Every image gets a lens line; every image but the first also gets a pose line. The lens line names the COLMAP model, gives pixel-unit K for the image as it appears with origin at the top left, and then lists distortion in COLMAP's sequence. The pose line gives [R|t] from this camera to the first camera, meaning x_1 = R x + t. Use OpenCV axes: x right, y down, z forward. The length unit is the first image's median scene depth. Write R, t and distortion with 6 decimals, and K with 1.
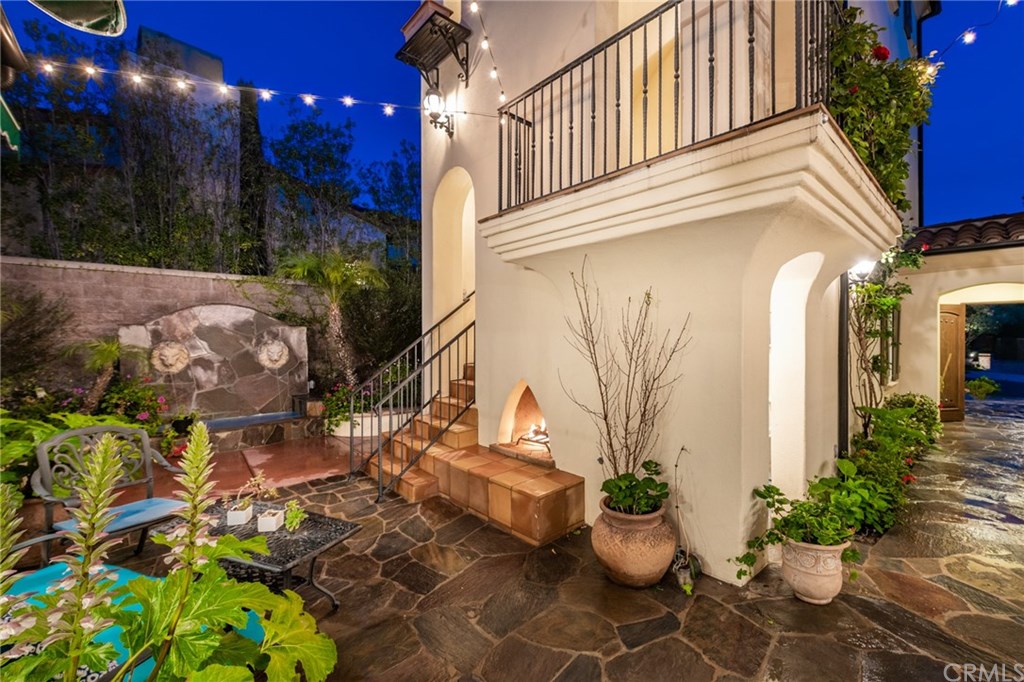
lens RADIAL K [[432.2, 0, 579.8], [0, 432.2, 338.5], [0, 0, 1]] dist [-0.000551, -0.000286]
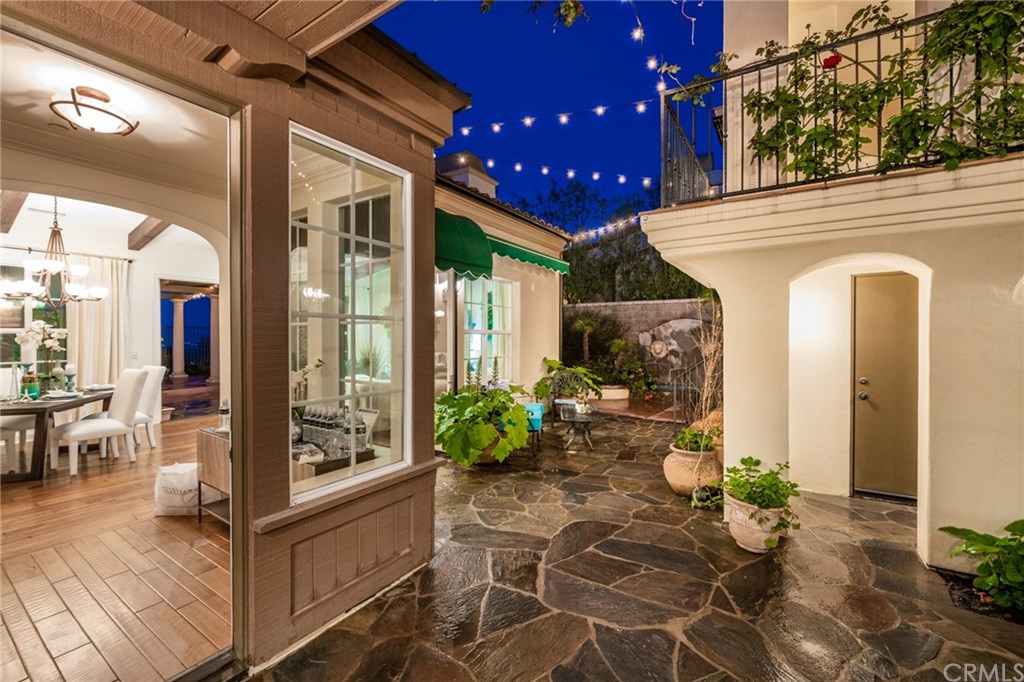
lens RADIAL K [[418.9, 0, 498.0], [0, 418.9, 341.1], [0, 0, 1]] dist [0.000307, -0.000123]
pose [[0.170283, 0.010404, -0.985340, 0.676335], [-0.004053, 0.999943, 0.009858, -0.004906], [0.985387, 0.002315, 0.170316, 0.028591]]
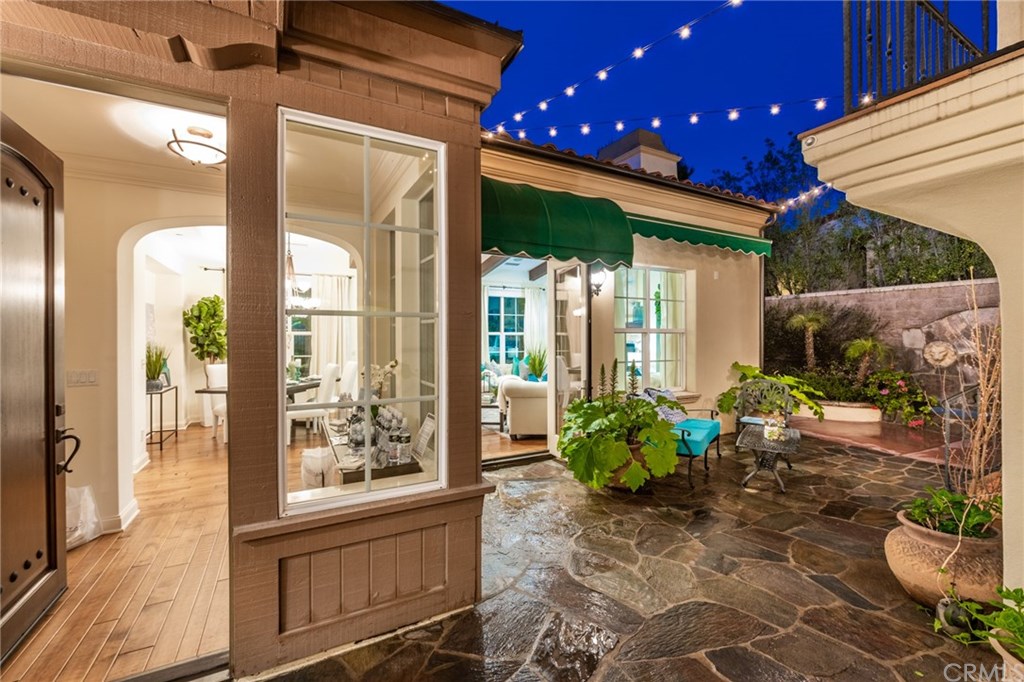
lens RADIAL K [[413.1, 0, 507.9], [0, 413.1, 338.8], [0, 0, 1]] dist [-0.002302, -0.000799]
pose [[-0.307963, 0.004223, -0.951389, 0.559375], [-0.000859, 0.999989, 0.004717, -0.003834], [0.951398, 0.002270, -0.307956, 0.180761]]
